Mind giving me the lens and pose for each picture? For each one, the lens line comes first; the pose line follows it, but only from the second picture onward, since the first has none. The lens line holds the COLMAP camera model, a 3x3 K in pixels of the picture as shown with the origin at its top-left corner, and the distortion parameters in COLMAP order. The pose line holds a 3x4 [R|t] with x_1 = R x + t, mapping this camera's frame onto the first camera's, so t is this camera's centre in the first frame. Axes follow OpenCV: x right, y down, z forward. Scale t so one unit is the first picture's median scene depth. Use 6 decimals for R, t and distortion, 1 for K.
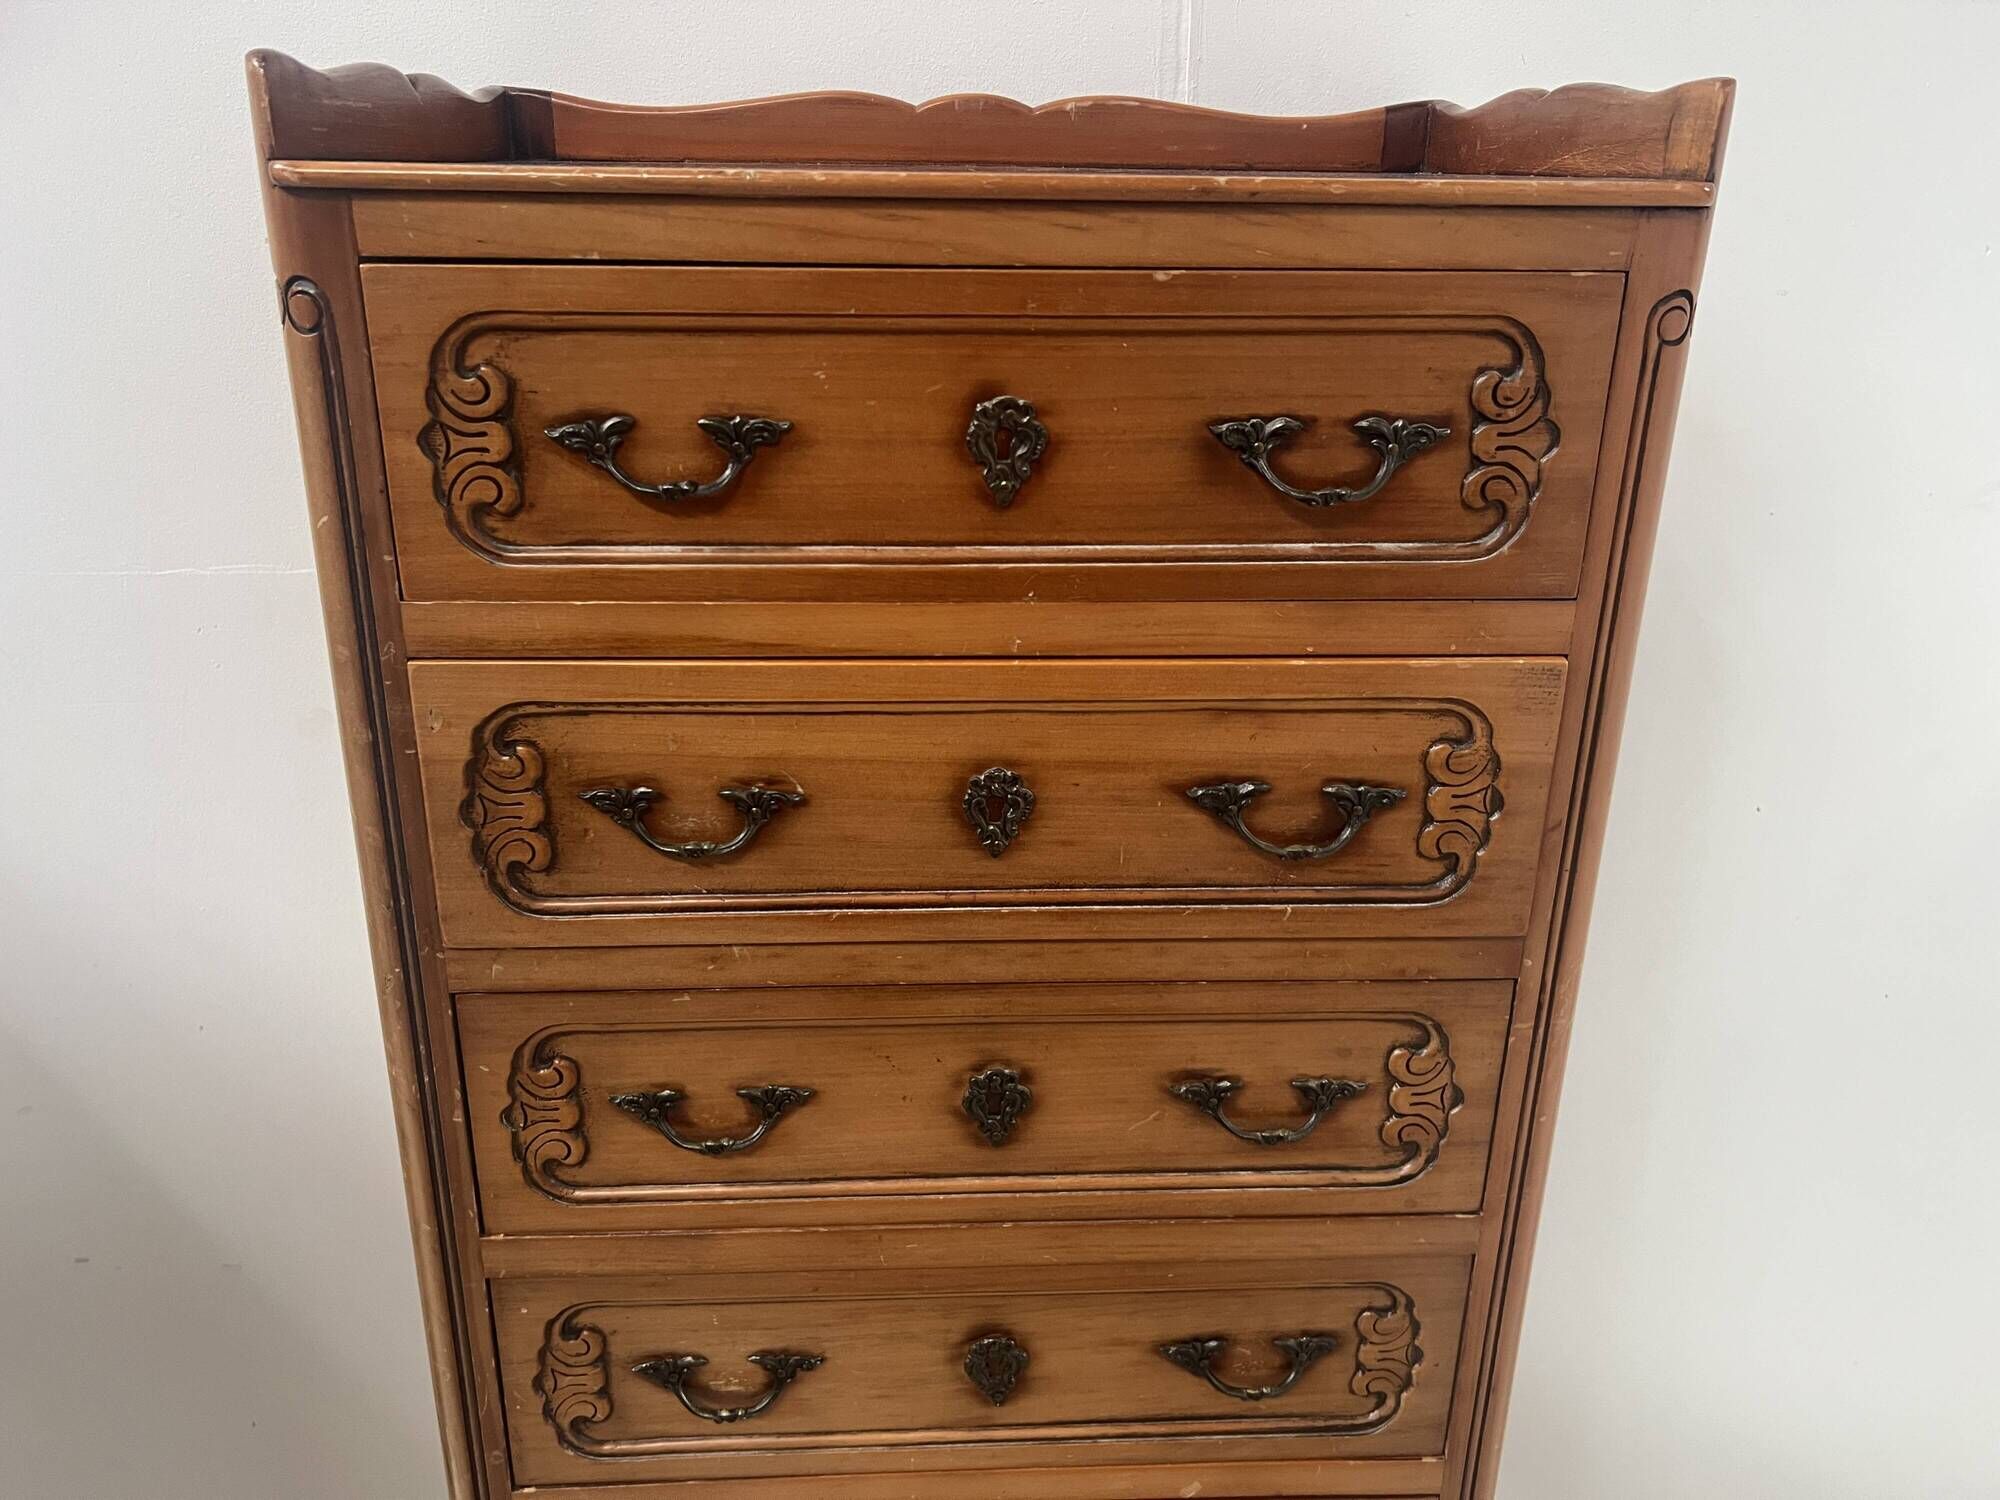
lens RADIAL K [[1517.1, 0, 993.2], [0, 1517.1, 733.9], [0, 0, 1]] dist [0.050422, -0.058030]
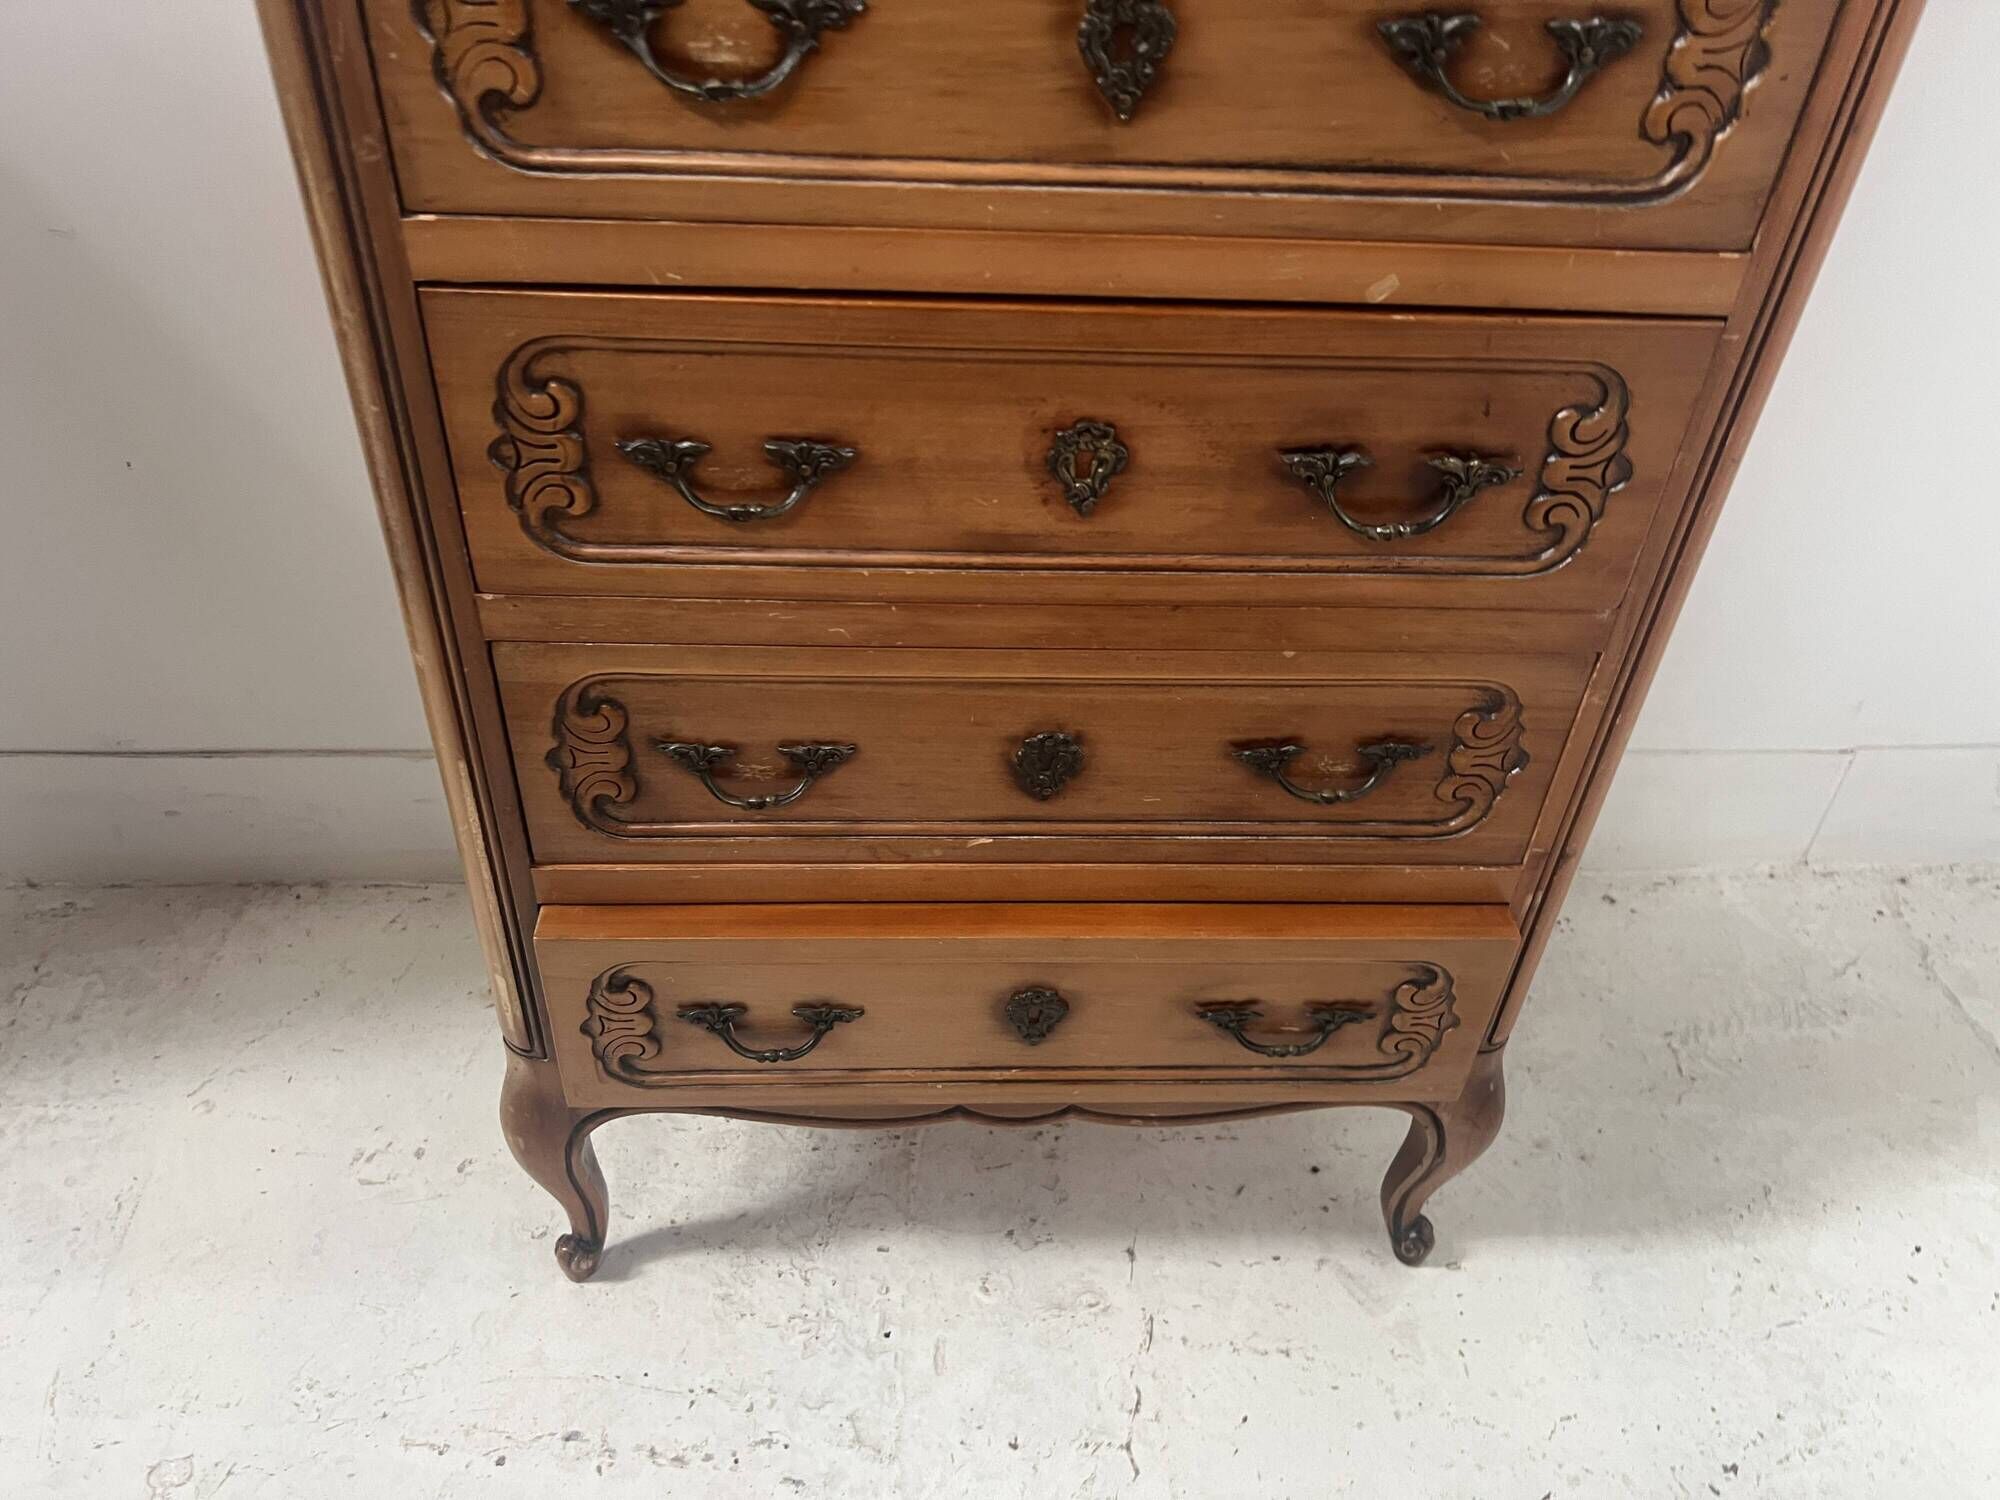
lens RADIAL K [[1517.1, 0, 993.5], [0, 1517.1, 747.7], [0, 0, 1]] dist [0.050422, -0.058030]
pose [[0.999270, 0.030857, 0.022520, -0.071075], [-0.036520, 0.944611, 0.326154, 0.573737], [-0.011209, -0.326739, 0.945048, 0.330602]]
